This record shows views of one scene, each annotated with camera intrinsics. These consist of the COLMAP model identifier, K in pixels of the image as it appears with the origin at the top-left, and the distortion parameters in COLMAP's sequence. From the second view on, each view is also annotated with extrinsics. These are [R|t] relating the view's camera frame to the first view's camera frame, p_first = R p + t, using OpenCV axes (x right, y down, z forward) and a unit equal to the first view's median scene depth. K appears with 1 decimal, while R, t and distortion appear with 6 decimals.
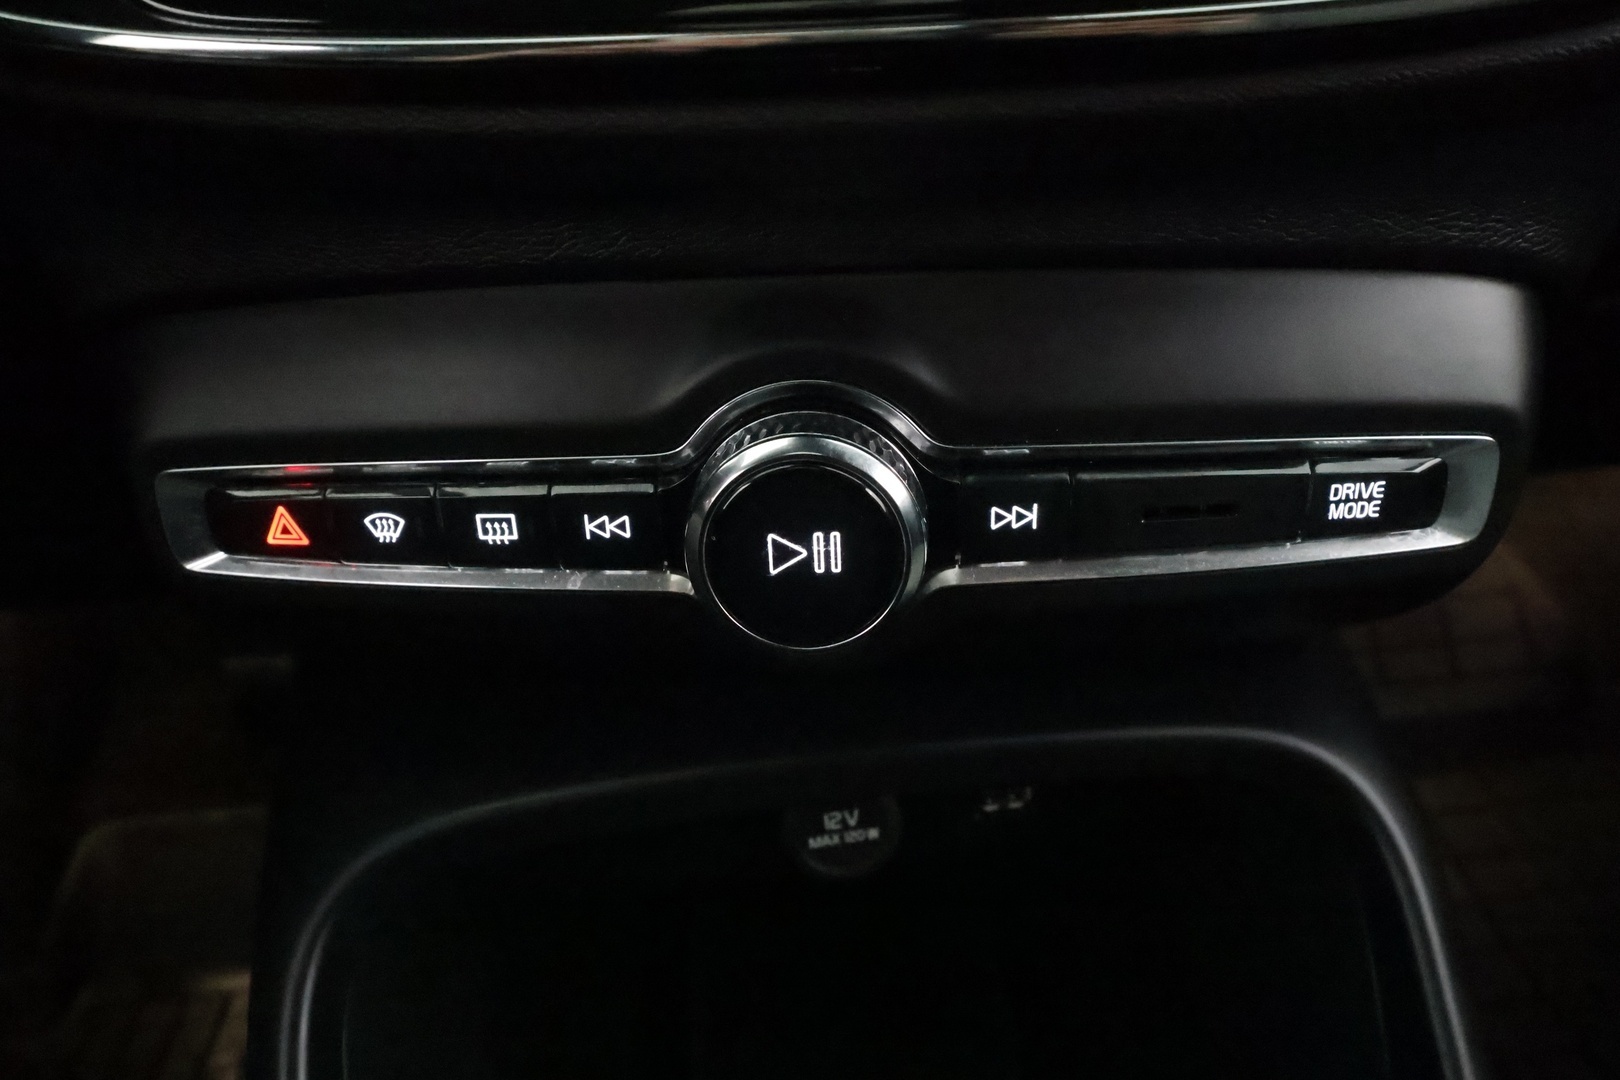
lens RADIAL K [[1058.7, 0, 809.8], [0, 1058.7, 538.9], [0, 0, 1]] dist [-0.001975, 0.000560]
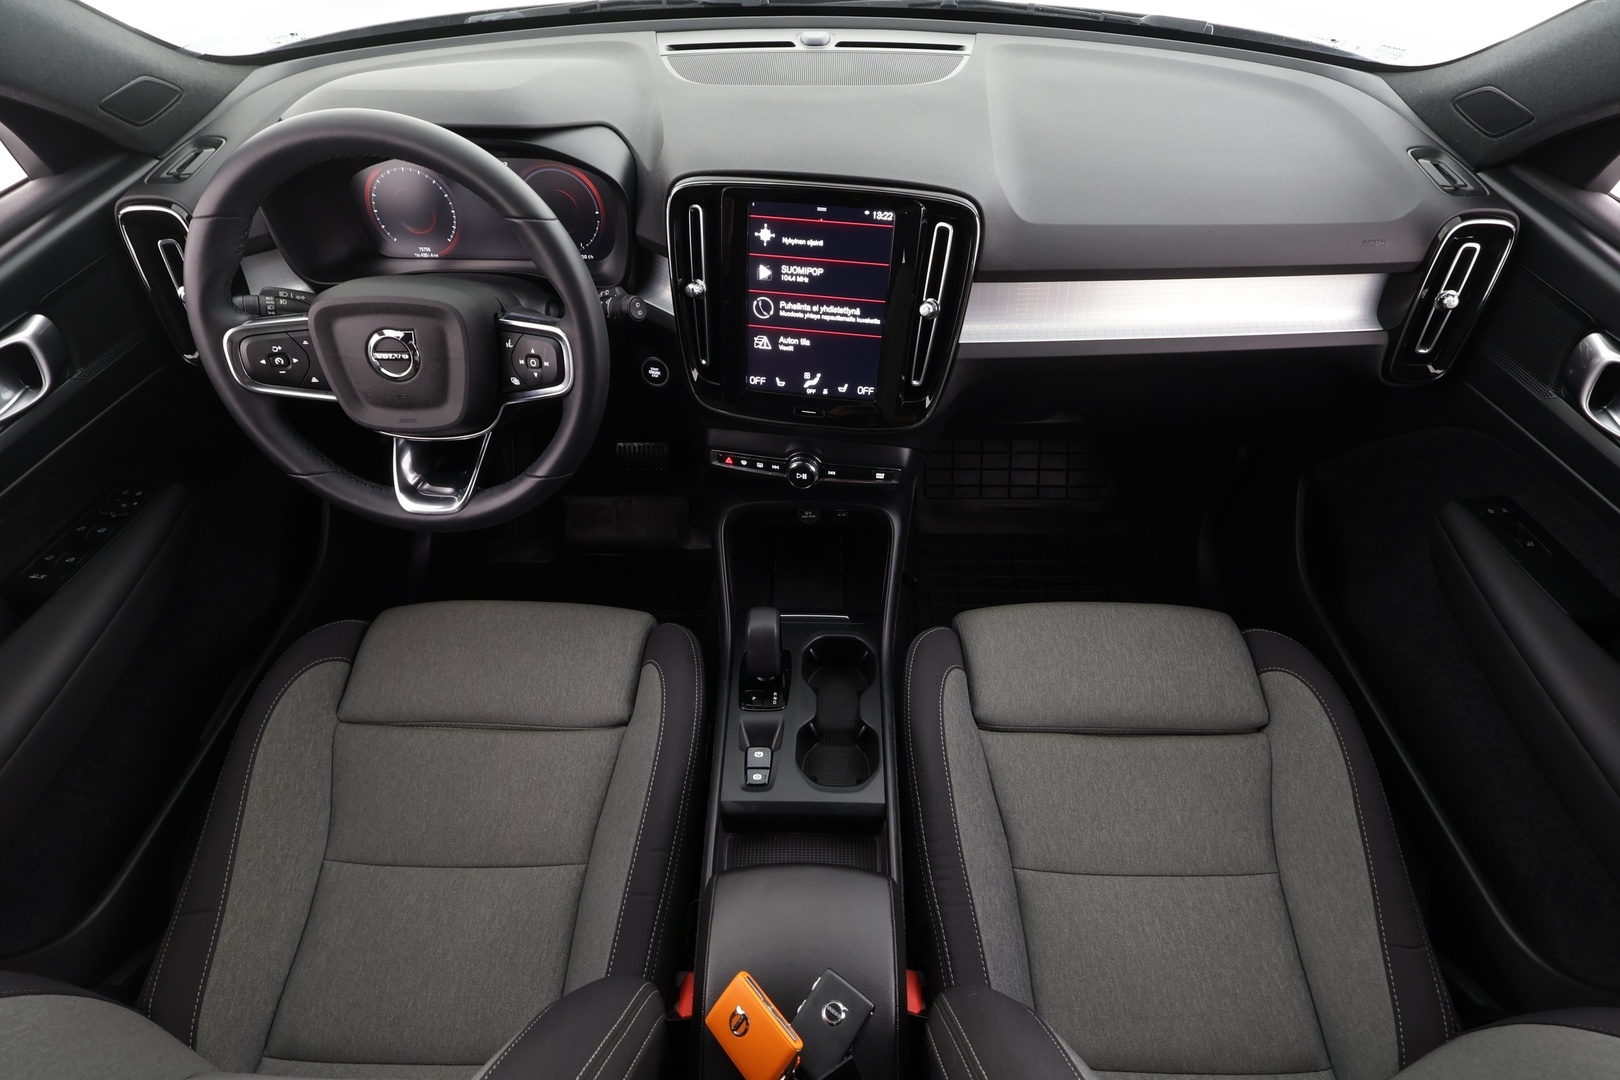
lens RADIAL K [[751.4, 0, 806.5], [0, 751.4, 540.7], [0, 0, 1]] dist [-0.001187, 0.000940]
pose [[0.991412, 0.122554, -0.045634, 0.307347], [-0.105552, 0.955911, 0.274032, -0.944249], [0.077206, -0.266862, 0.960637, -3.968534]]
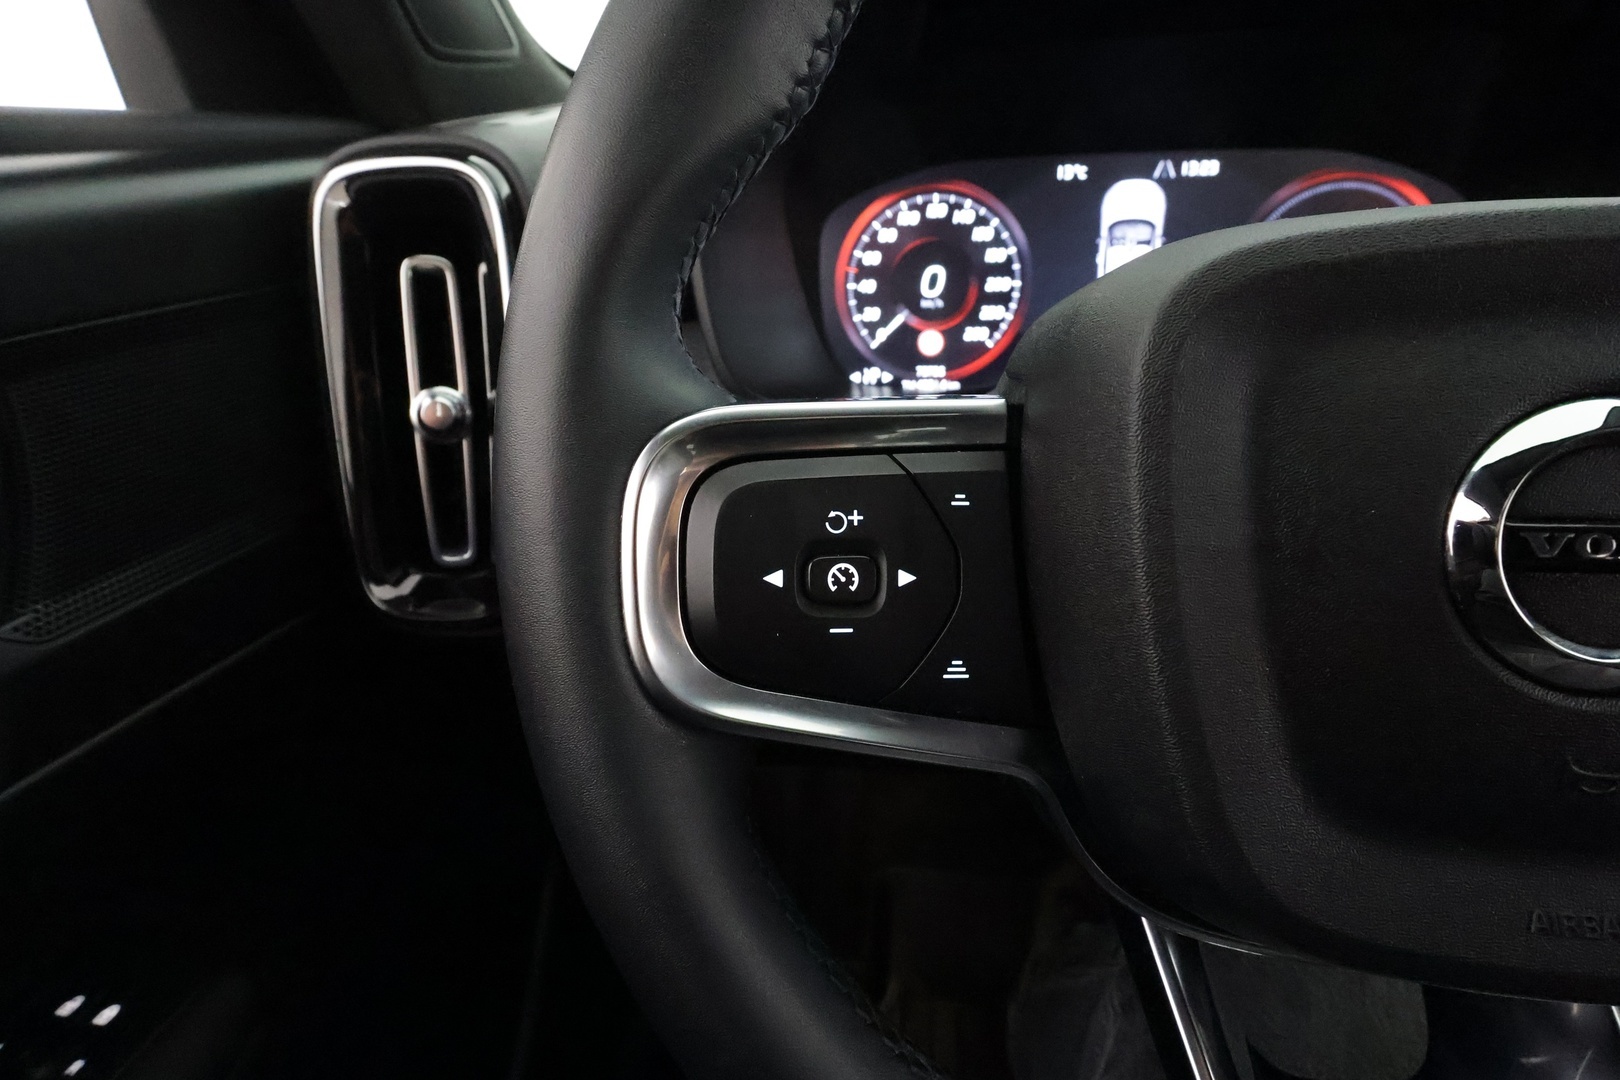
lens RADIAL K [[751.4, 0, 800.0], [0, 751.4, 544.5], [0, 0, 1]] dist [-0.001187, 0.000940]
pose [[0.973732, 0.104886, -0.202101, -2.674840], [-0.121539, 0.989986, -0.071799, -0.433897], [0.192547, 0.094476, 0.976729, -0.897983]]
